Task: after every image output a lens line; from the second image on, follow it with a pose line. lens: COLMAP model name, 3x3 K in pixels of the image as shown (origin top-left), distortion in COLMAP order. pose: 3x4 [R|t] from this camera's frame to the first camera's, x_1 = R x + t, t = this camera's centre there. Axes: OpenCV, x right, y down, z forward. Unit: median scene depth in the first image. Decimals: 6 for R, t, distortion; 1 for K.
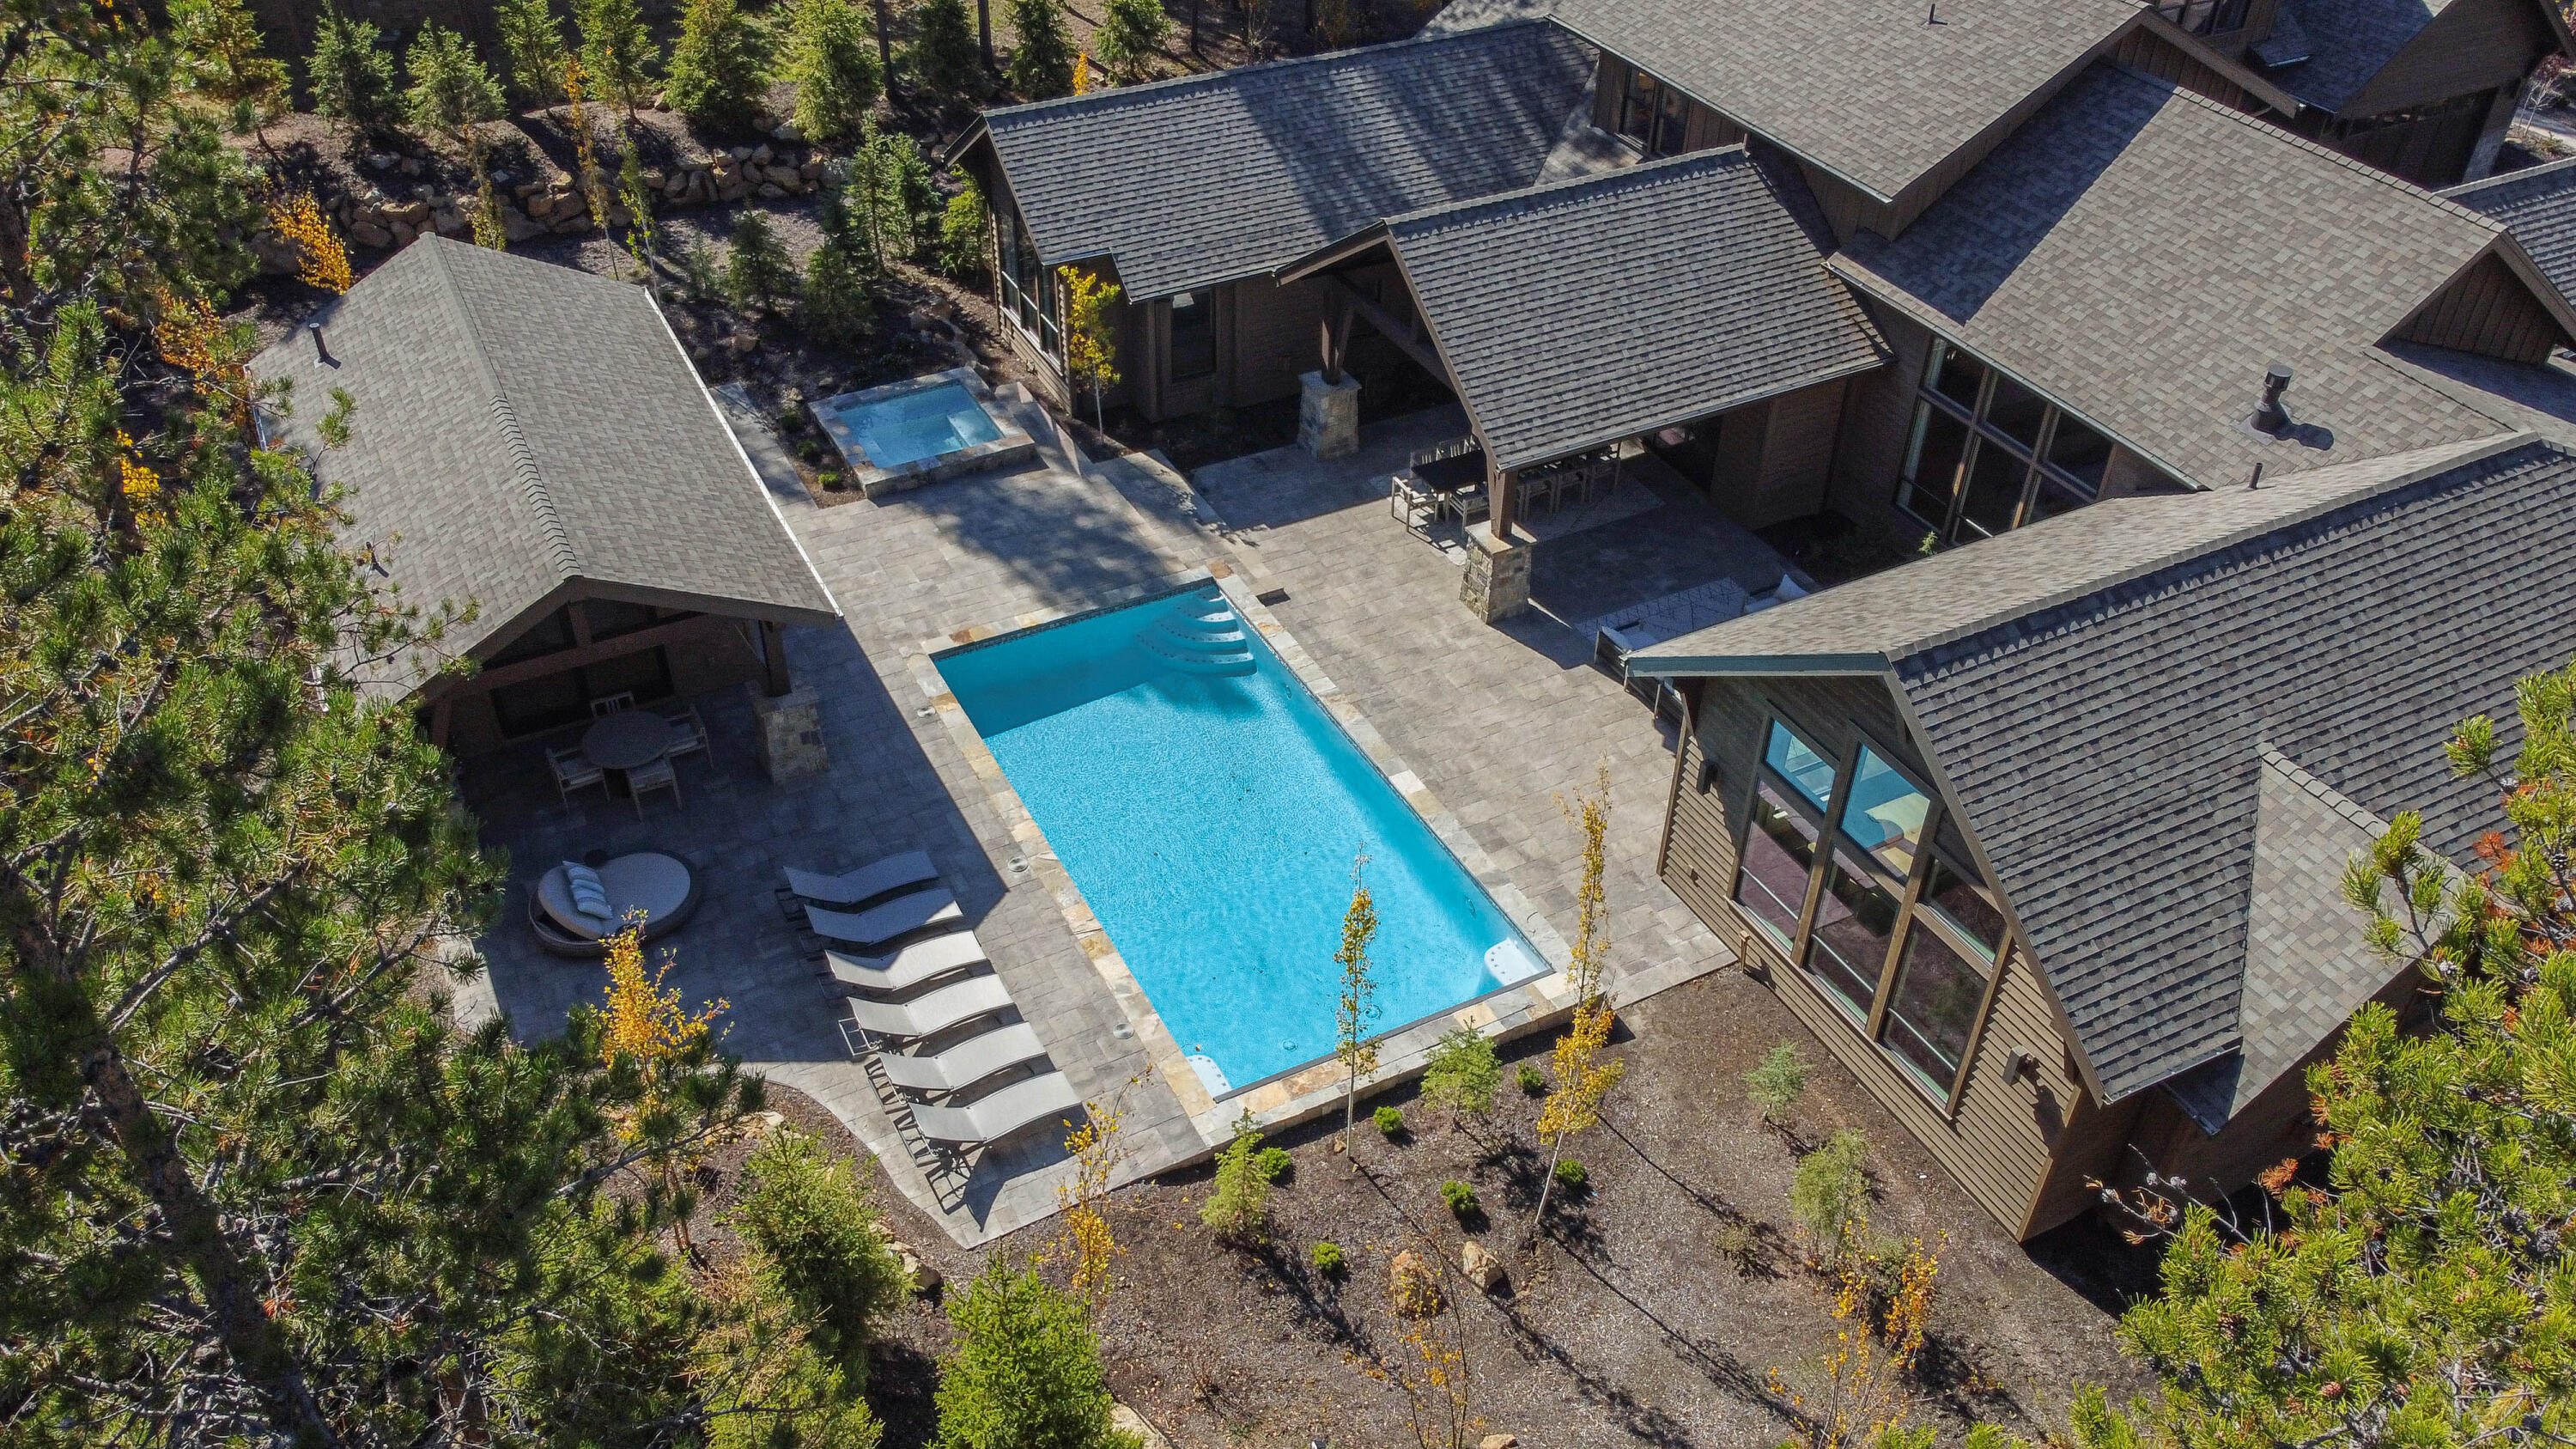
lens RADIAL K [[2000.8, 0, 1279.0], [0, 2000.8, 740.7], [0, 0, 1]] dist [0.010159, -0.001960]
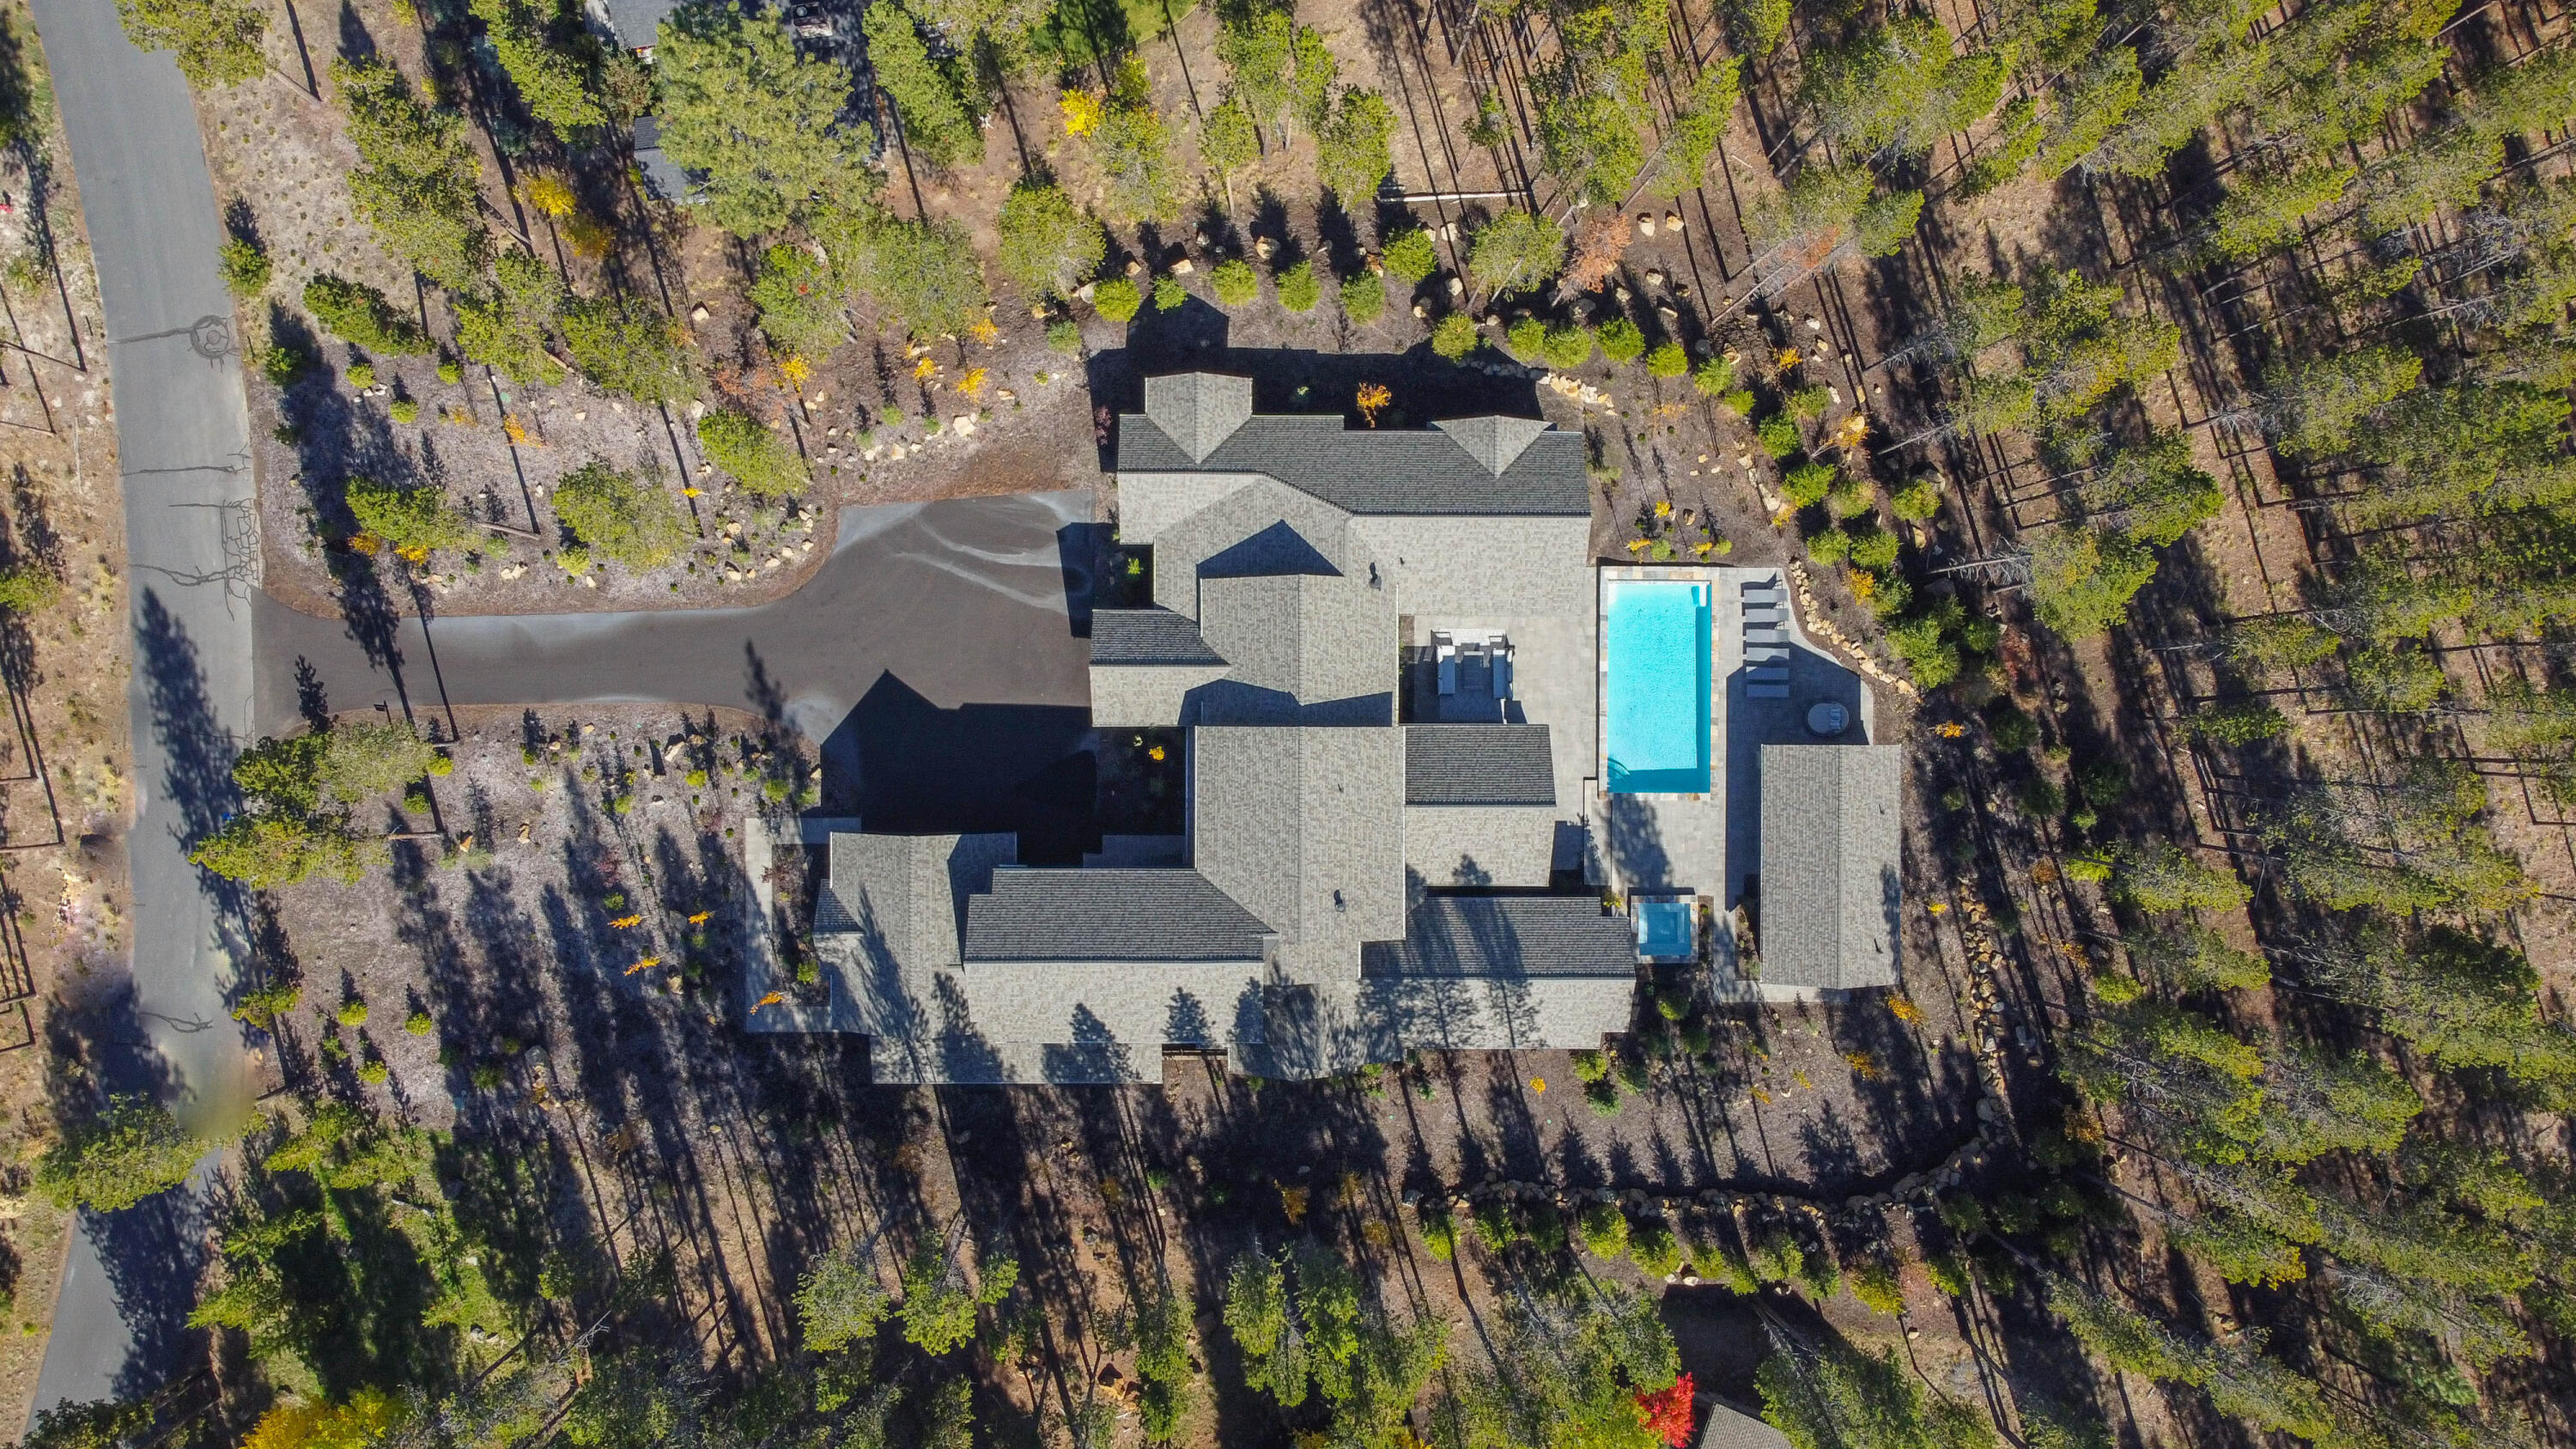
lens RADIAL K [[2000.8, 0, 1279.0], [0, 2000.8, 740.7], [0, 0, 1]] dist [0.010159, -0.001960]
pose [[-0.887678, -0.460436, -0.005196, 0.468597], [0.290492, -0.568725, 0.769523, -2.569829], [-0.357272, 0.681579, 0.638597, -0.789306]]
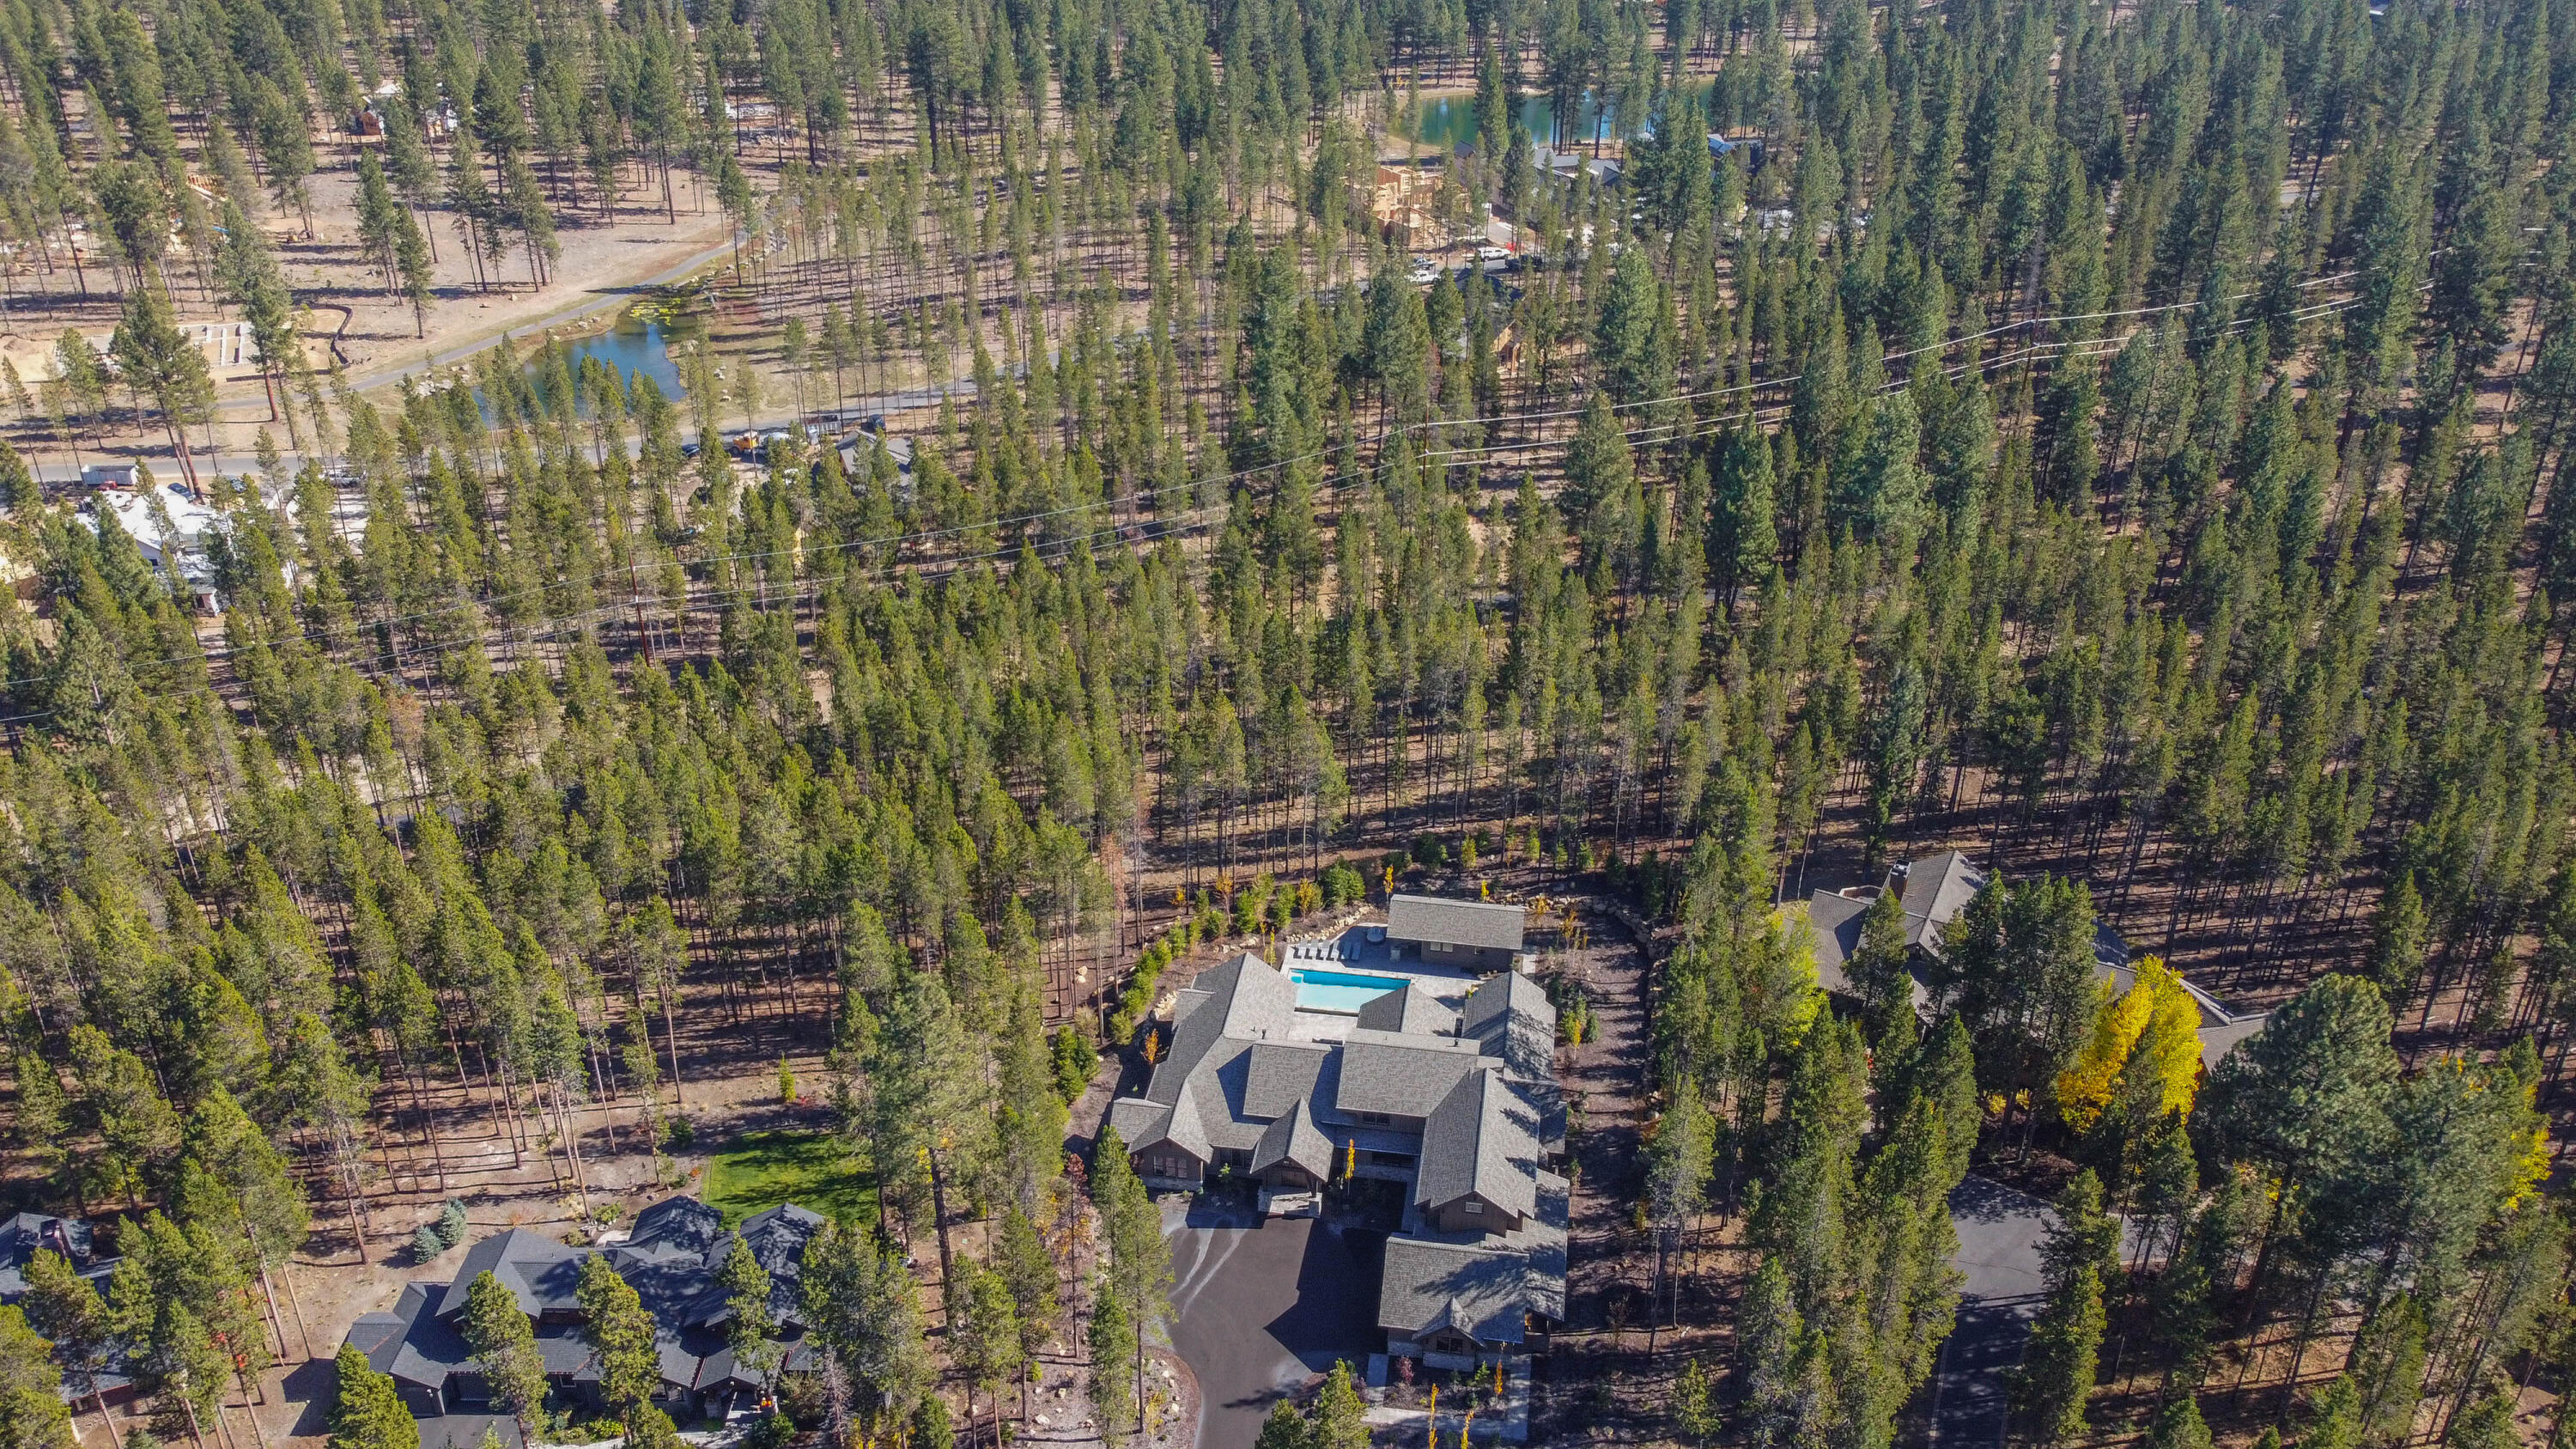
lens RADIAL K [[2000.8, 0, 1279.0], [0, 2000.8, 740.7], [0, 0, 1]] dist [0.010159, -0.001960]
pose [[-0.590779, 0.388975, -0.706880, 3.556818], [-0.508813, 0.500327, 0.700558, -3.919647], [0.626171, 0.773545, -0.097667, 0.811555]]
